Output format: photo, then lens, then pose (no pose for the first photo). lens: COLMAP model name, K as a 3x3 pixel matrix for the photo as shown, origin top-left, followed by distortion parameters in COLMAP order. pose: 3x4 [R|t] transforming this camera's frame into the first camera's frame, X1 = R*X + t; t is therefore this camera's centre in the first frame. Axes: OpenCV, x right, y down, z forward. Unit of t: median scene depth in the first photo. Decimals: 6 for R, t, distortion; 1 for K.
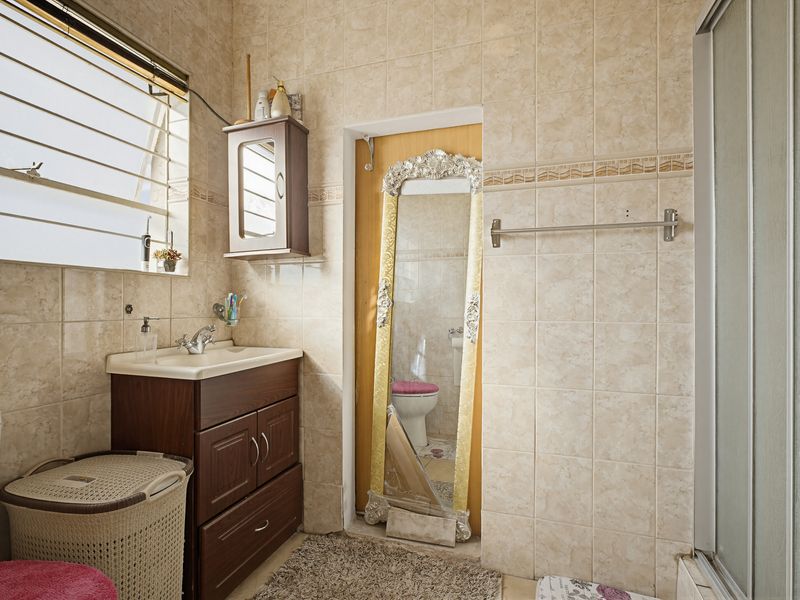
lens RADIAL K [[405.0, 0, 401.5], [0, 405.0, 302.8], [0, 0, 1]] dist [-0.001017, -0.000045]
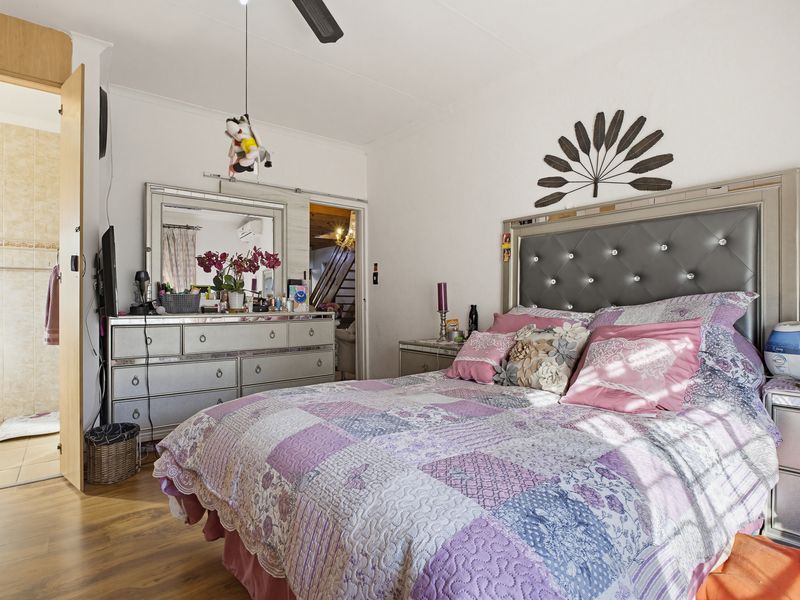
lens RADIAL K [[423.2, 0, 404.3], [0, 423.2, 301.9], [0, 0, 1]] dist [-0.011899, 0.001674]
pose [[0.558412, -0.004365, 0.829552, -0.373593], [0.000127, 0.999987, 0.005176, 0.002521], [-0.829564, -0.002785, 0.558405, -2.242438]]
